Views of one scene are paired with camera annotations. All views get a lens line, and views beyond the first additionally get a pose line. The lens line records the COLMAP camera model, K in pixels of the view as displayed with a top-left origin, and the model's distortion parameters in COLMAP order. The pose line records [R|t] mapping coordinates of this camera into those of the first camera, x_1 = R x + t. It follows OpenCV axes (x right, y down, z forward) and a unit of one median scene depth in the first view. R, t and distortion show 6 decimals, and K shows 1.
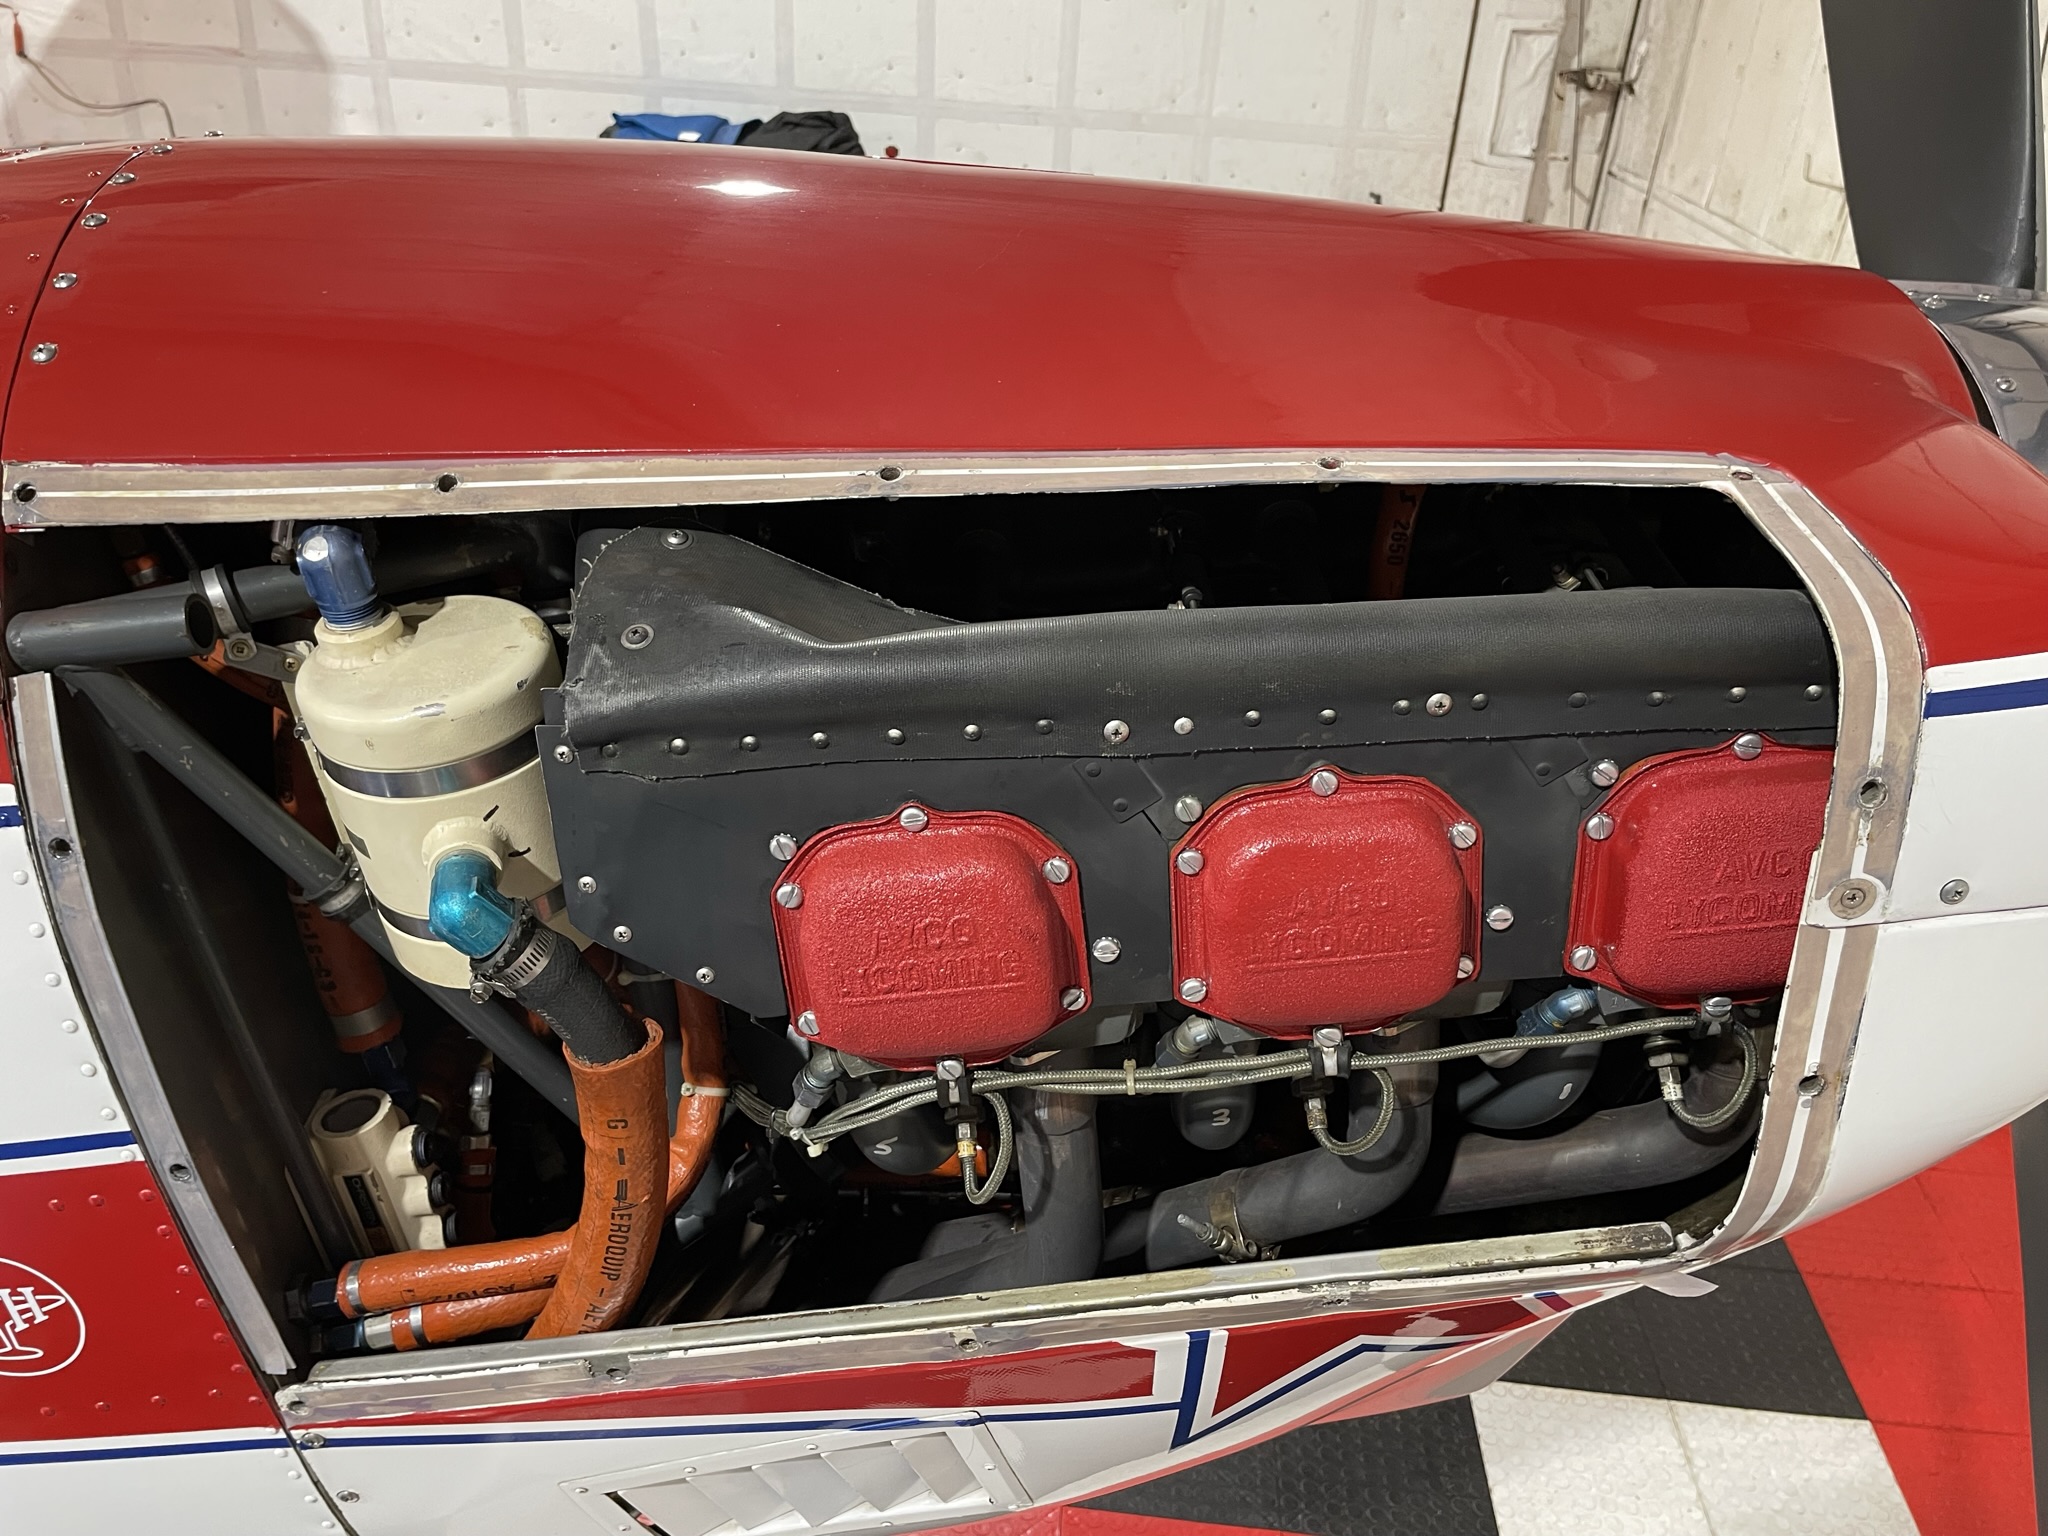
lens RADIAL K [[1568.9, 0, 1024.0], [0, 1568.9, 768.0], [0, 0, 1]] dist [0.082860, -0.120064]
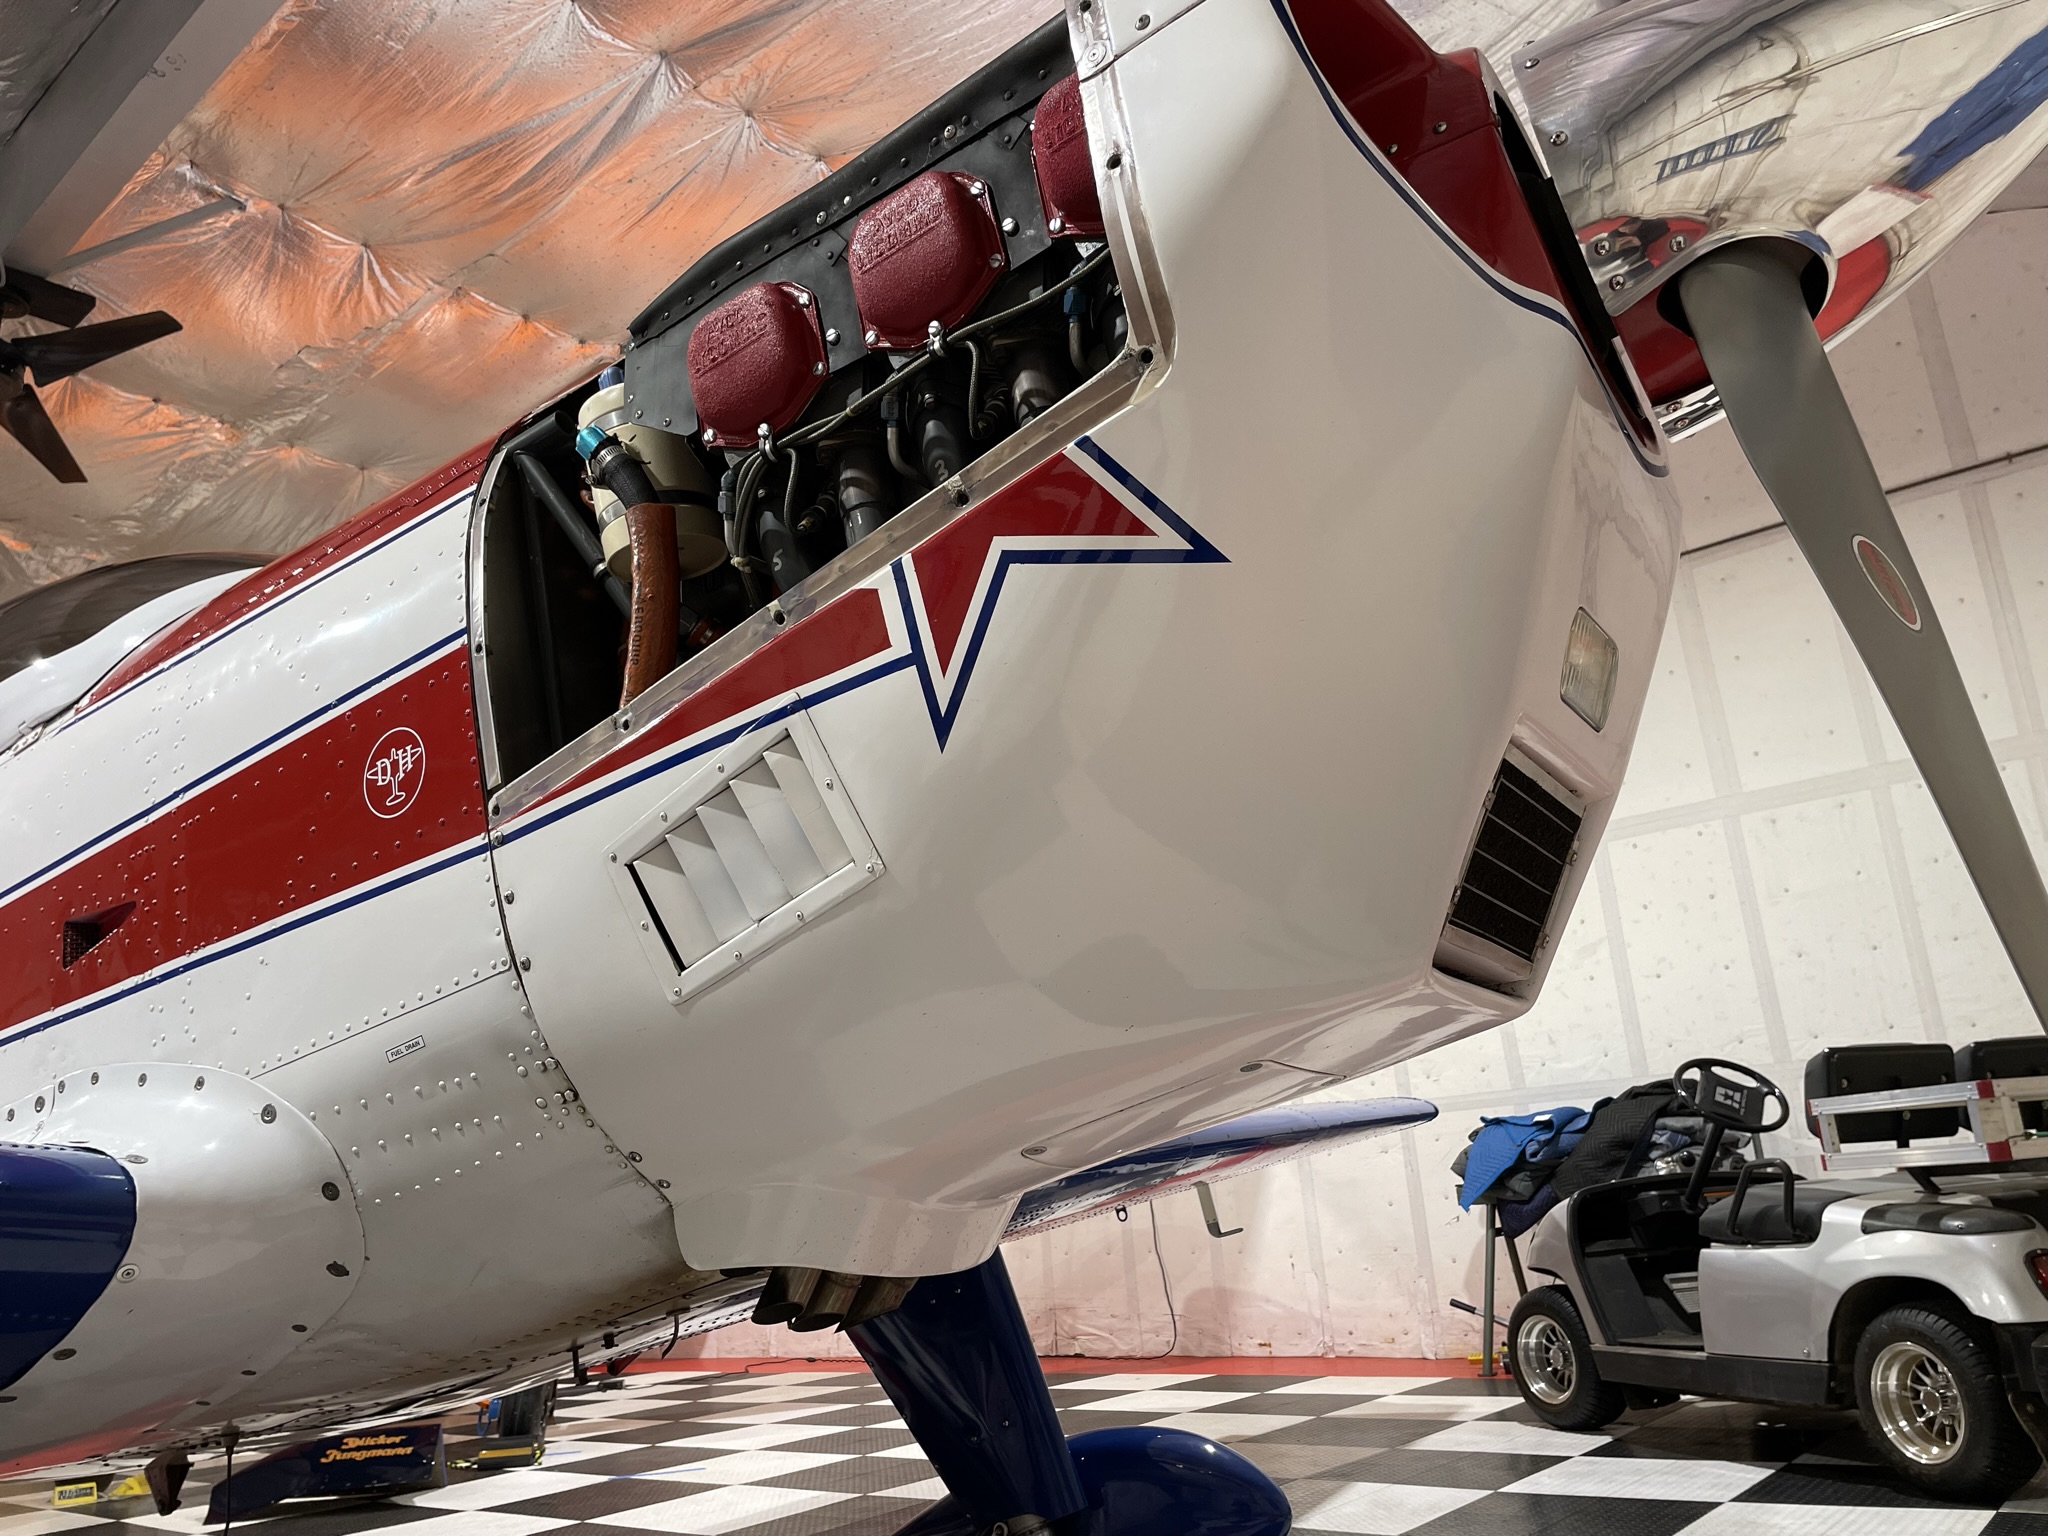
lens RADIAL K [[1568.9, 0, 1024.0], [0, 1568.9, 768.0], [0, 0, 1]] dist [0.082860, -0.120064]
pose [[0.814569, -0.269533, -0.513643, 0.858231], [-0.166579, 0.739498, -0.652223, 1.357717], [0.555633, 0.616843, 0.557474, 0.356030]]
